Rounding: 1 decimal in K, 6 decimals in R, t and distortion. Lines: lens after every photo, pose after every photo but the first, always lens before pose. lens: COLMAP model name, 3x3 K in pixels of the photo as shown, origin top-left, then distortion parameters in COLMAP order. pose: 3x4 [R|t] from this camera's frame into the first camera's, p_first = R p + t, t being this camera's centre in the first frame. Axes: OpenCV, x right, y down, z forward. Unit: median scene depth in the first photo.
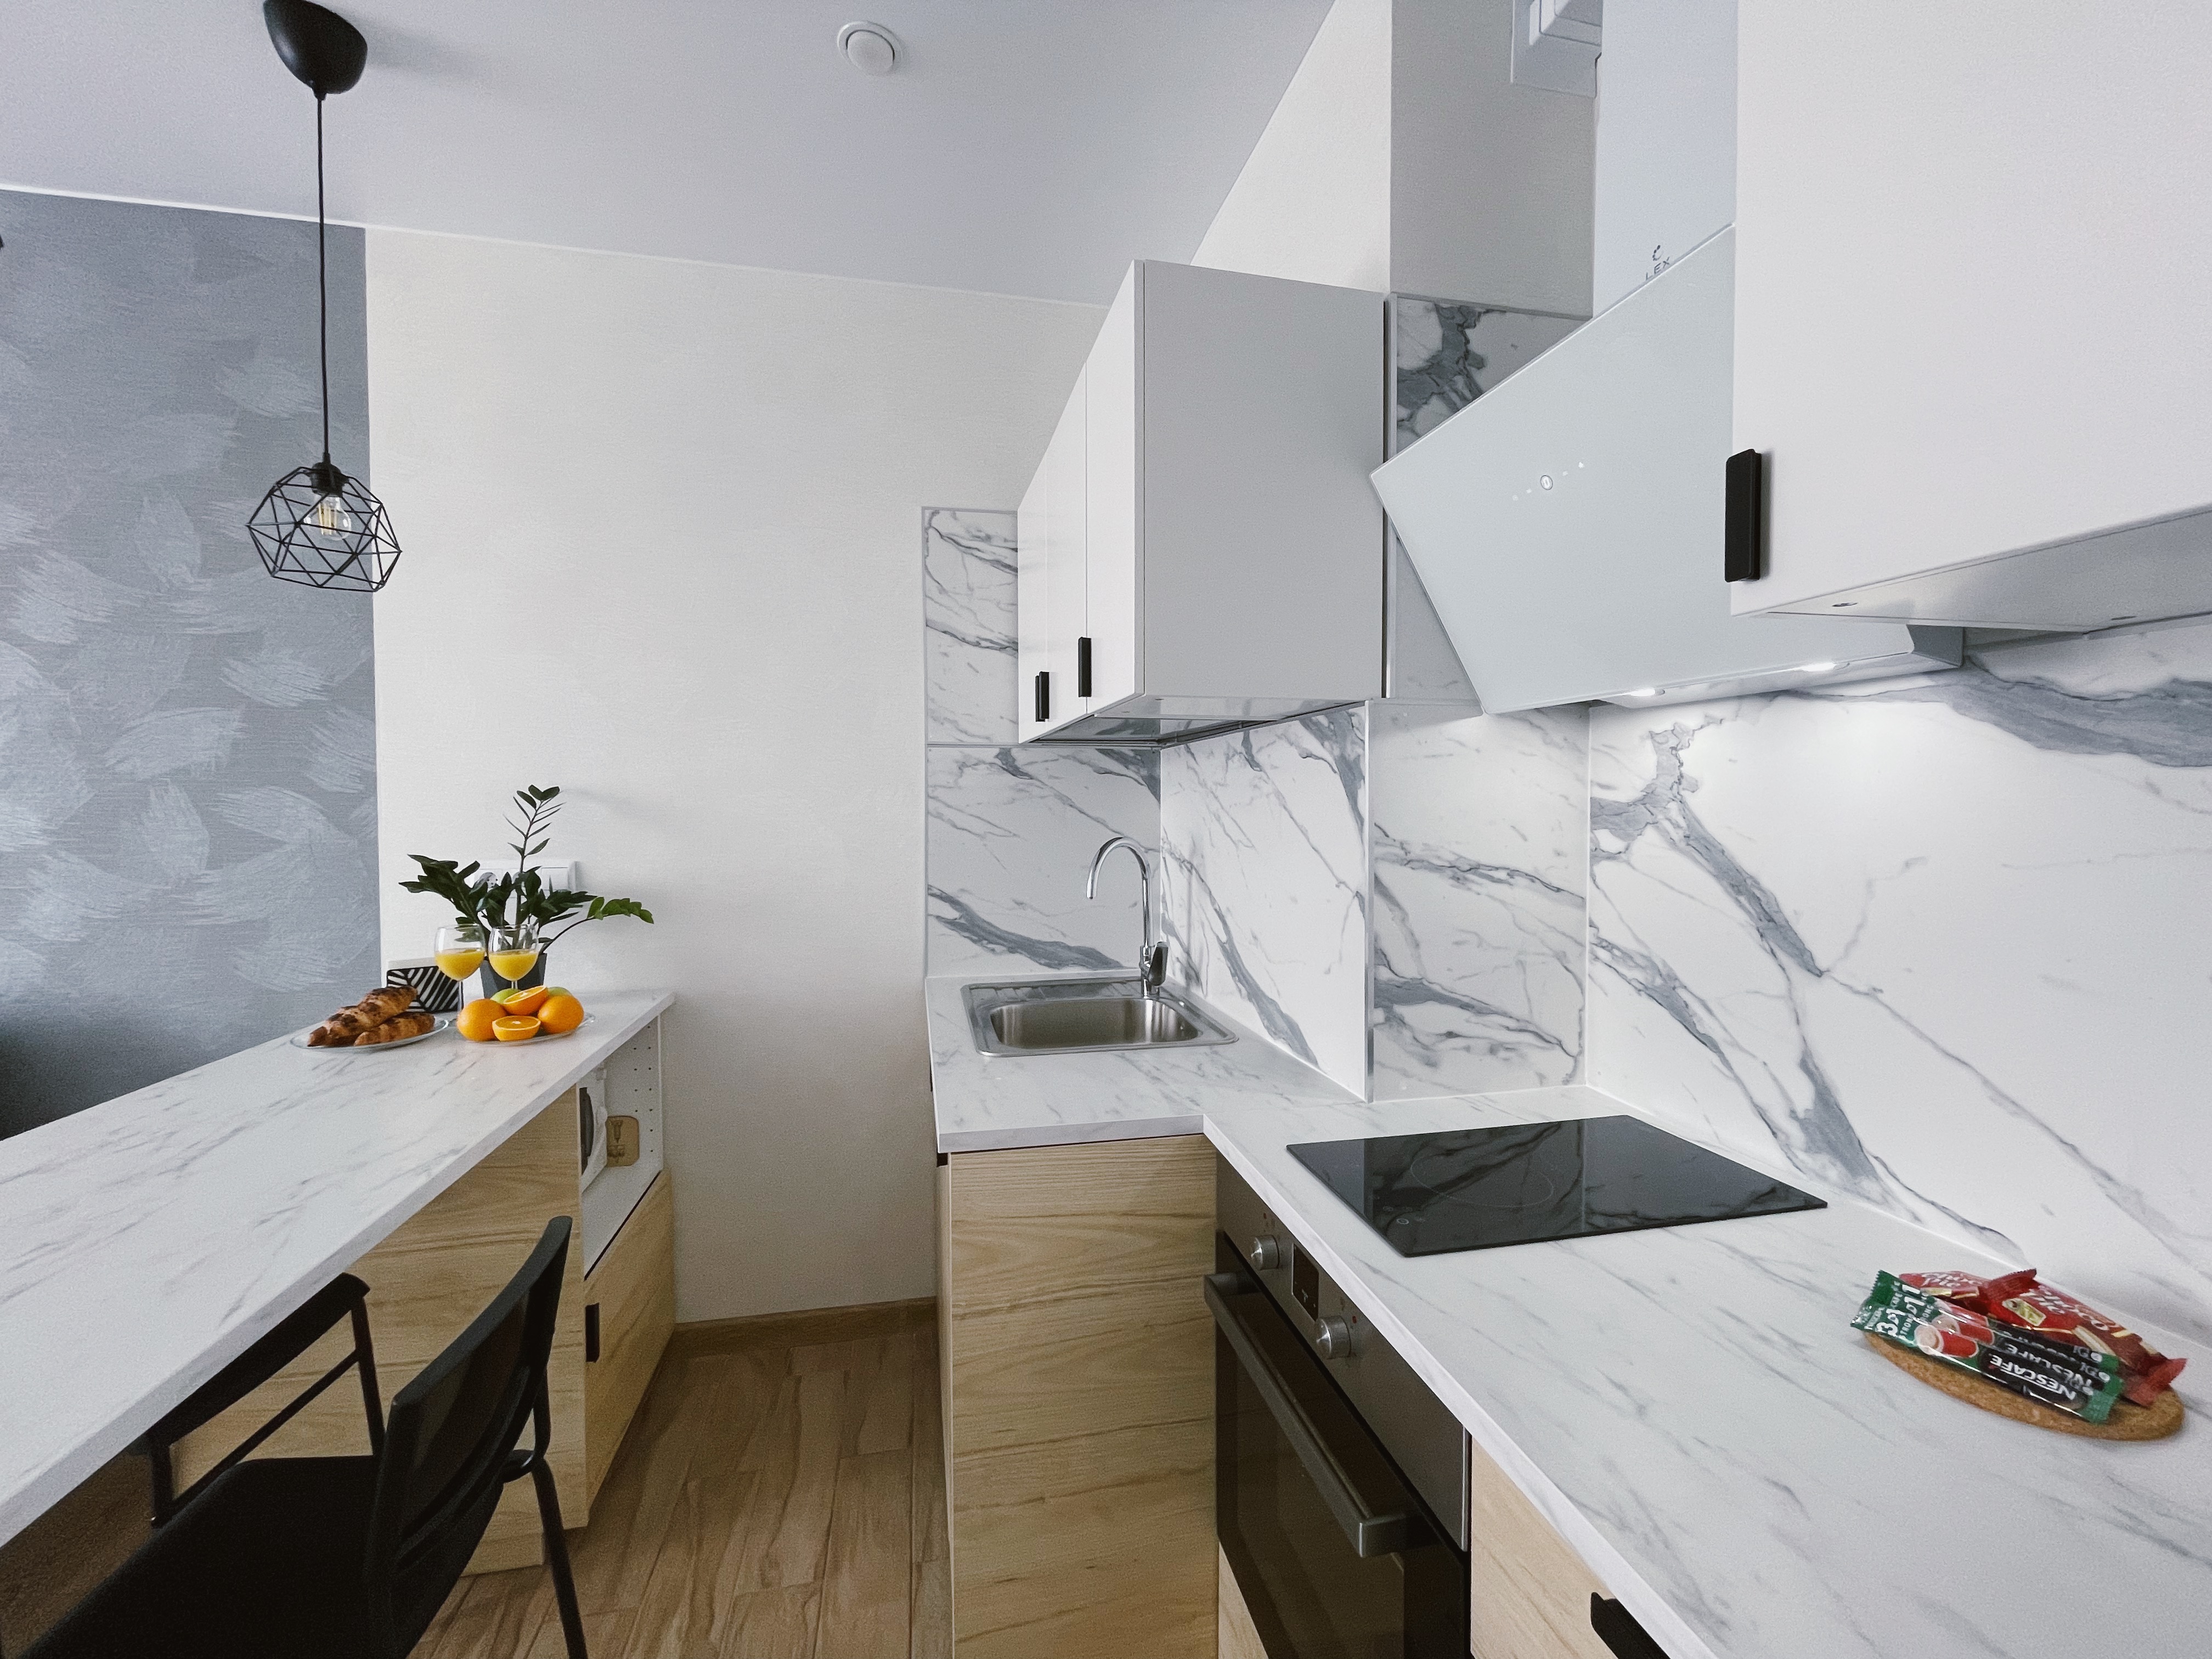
lens RADIAL K [[898.2, 0, 1106.5], [0, 898.2, 826.4], [0, 0, 1]] dist [0.000225, 0.000143]
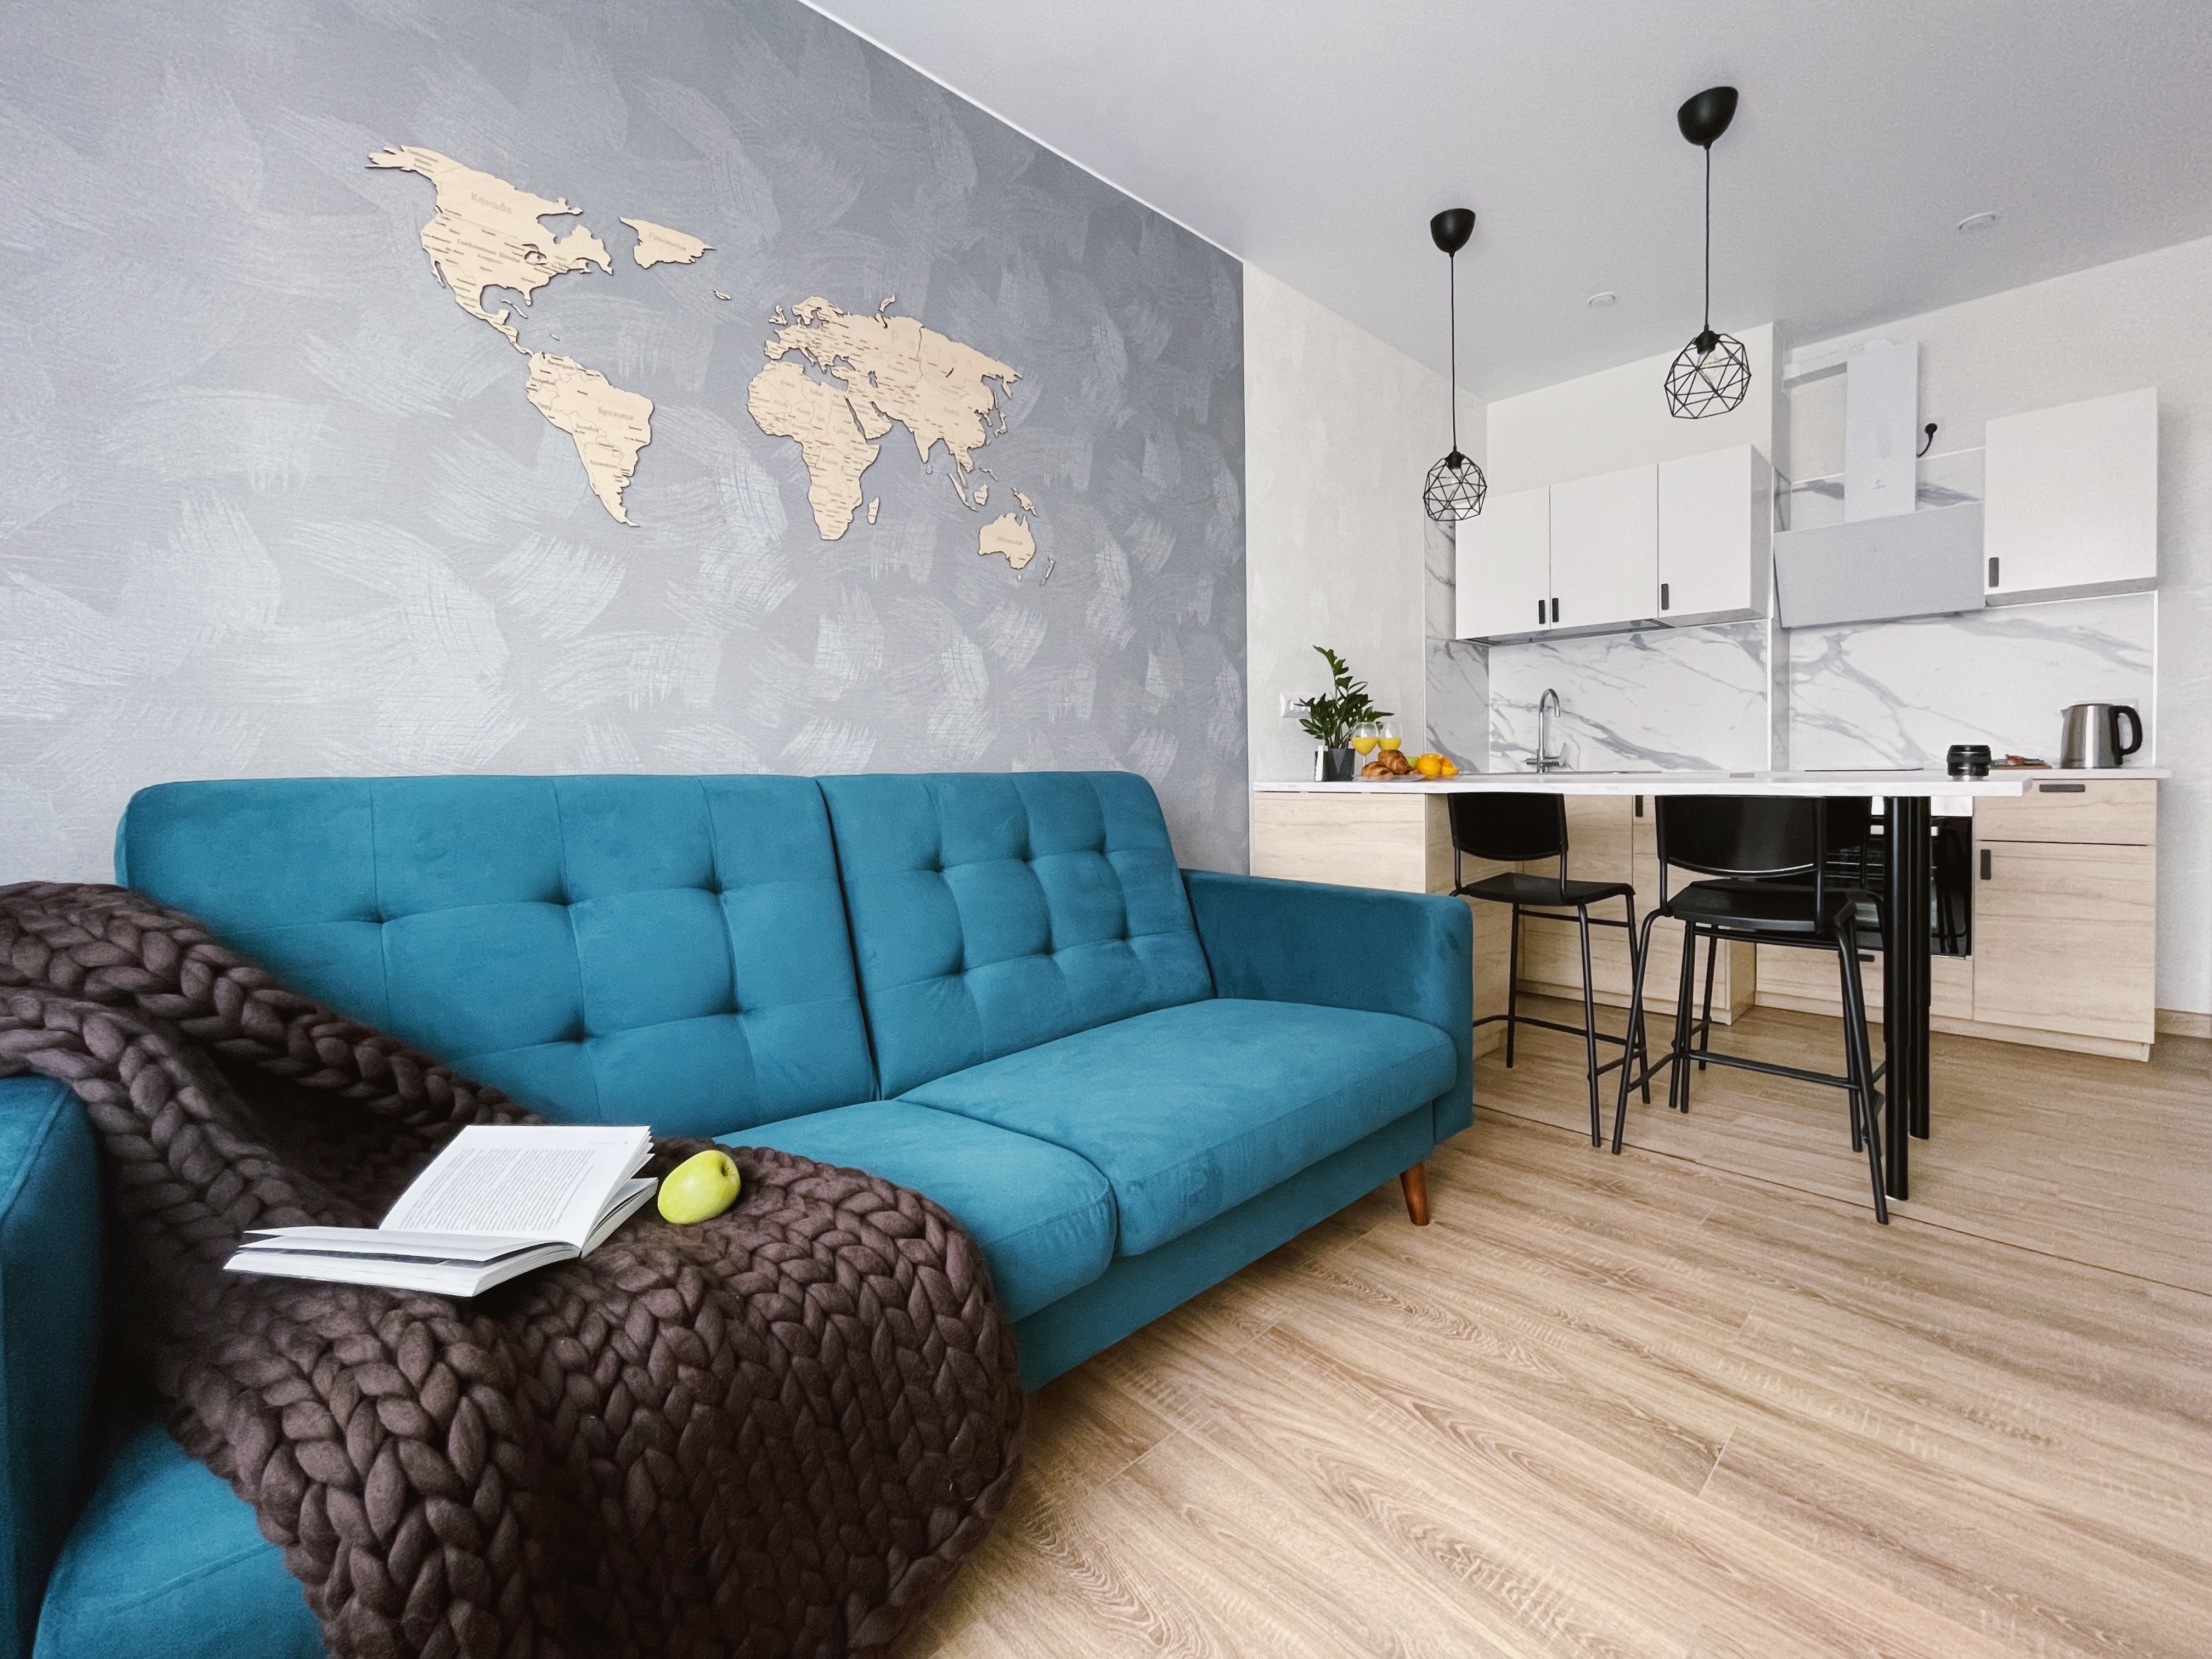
lens RADIAL K [[931.5, 0, 1113.1], [0, 931.5, 787.9], [0, 0, 1]] dist [0.000297, 0.000550]
pose [[0.840606, -0.024143, 0.541109, -2.723641], [0.029879, 0.999552, -0.001818, 0.295527], [-0.540823, 0.017696, 0.840950, -0.241805]]
